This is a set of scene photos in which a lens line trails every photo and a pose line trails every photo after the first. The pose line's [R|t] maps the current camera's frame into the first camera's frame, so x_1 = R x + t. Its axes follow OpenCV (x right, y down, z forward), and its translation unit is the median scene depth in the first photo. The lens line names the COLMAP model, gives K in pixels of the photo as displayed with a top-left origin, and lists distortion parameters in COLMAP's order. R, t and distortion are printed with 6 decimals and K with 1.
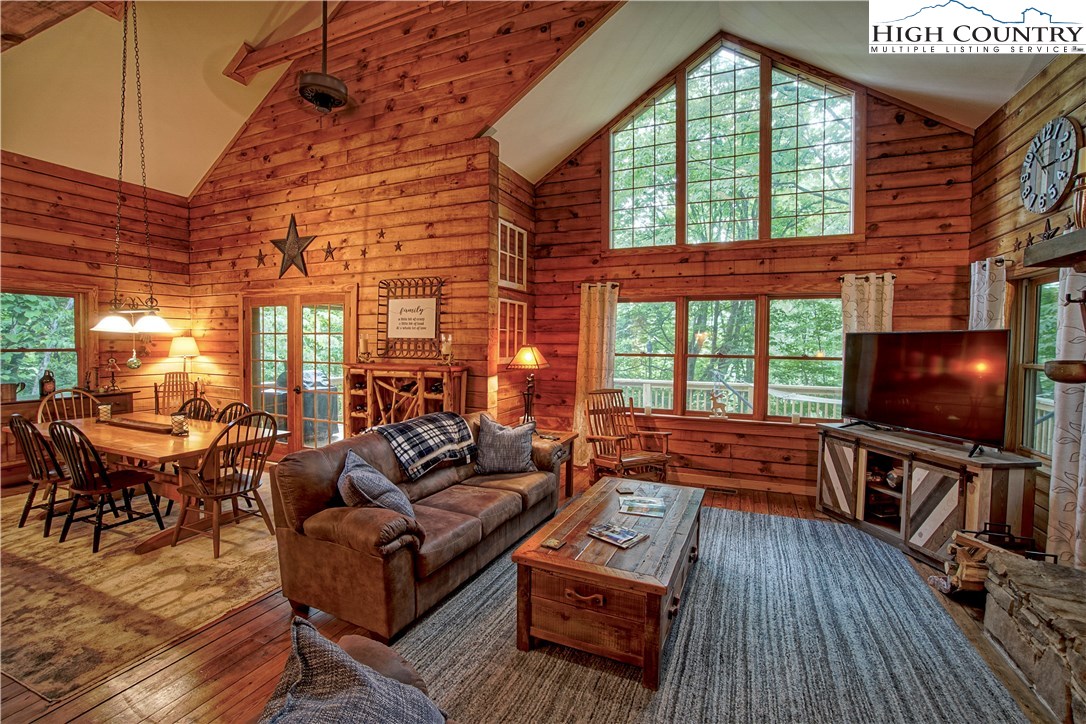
lens RADIAL K [[483.5, 0, 535.7], [0, 483.5, 360.1], [0, 0, 1]] dist [-0.068955, 0.025261]
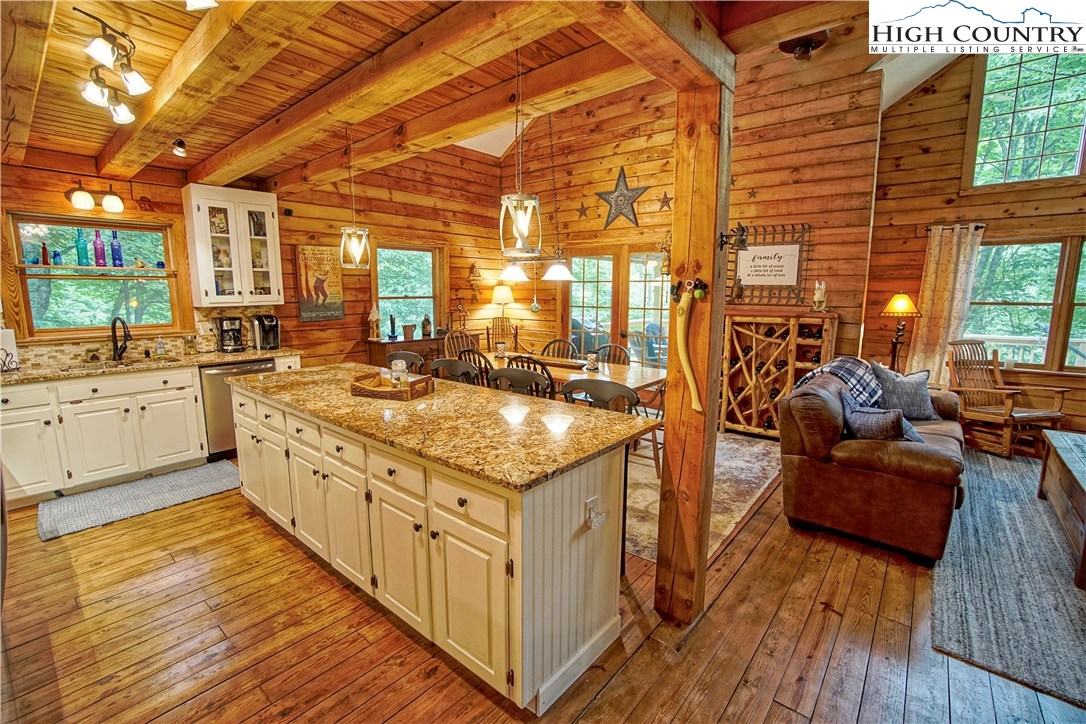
lens RADIAL K [[483.5, 0, 535.7], [0, 483.5, 360.1], [0, 0, 1]] dist [-0.068955, 0.025261]
pose [[0.957065, 0.034057, -0.287866, -0.391307], [-0.004589, 0.994730, 0.102428, 0.010448], [0.289837, -0.096709, 0.952177, -0.104585]]
